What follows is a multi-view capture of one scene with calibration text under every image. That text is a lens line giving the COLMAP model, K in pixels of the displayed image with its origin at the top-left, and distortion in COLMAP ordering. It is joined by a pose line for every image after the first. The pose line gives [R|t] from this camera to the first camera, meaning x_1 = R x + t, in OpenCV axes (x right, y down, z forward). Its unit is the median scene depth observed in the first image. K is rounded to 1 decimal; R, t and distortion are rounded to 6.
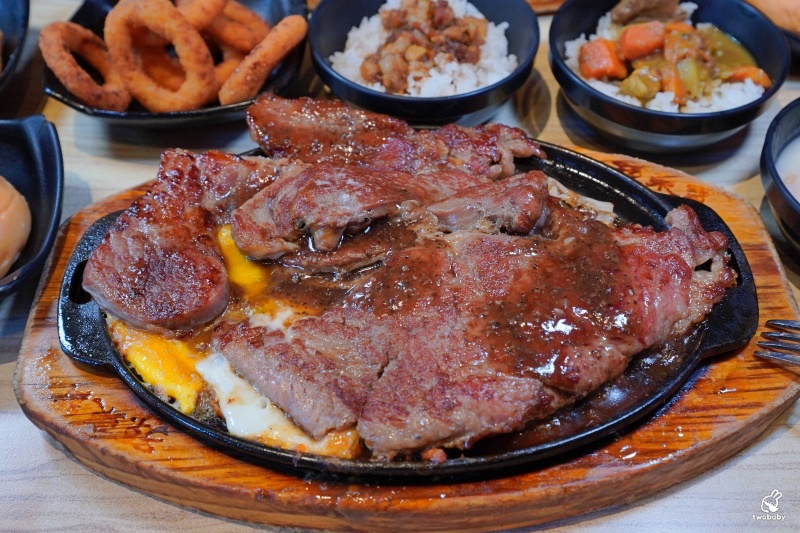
lens RADIAL K [[965.0, 0, 400.0], [0, 965.0, 266.5], [0, 0, 1]] dist [0.231922, -0.002434]
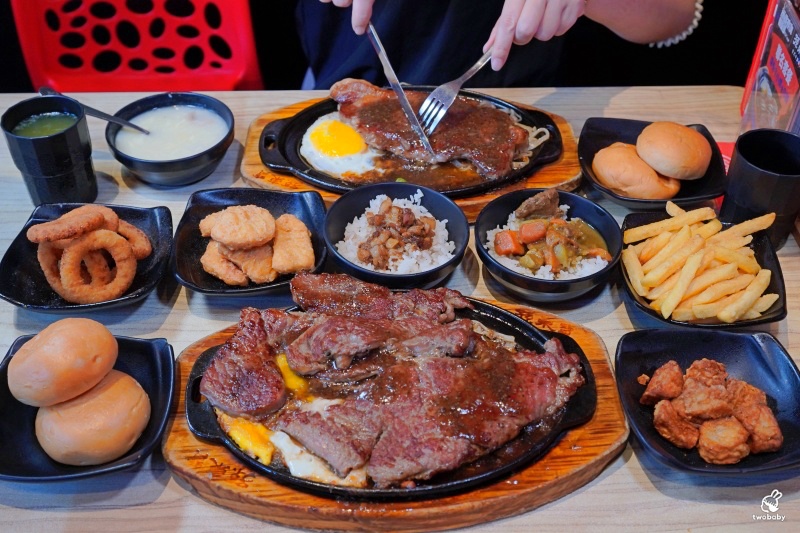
lens RADIAL K [[876.7, 0, 400.0], [0, 876.7, 266.5], [0, 0, 1]] dist [0.018557, 0.013094]
pose [[0.999357, -0.013733, 0.033118, -0.024692], [0.017756, 0.992069, -0.124433, -0.001237], [-0.031146, 0.124941, 0.991675, -0.539922]]
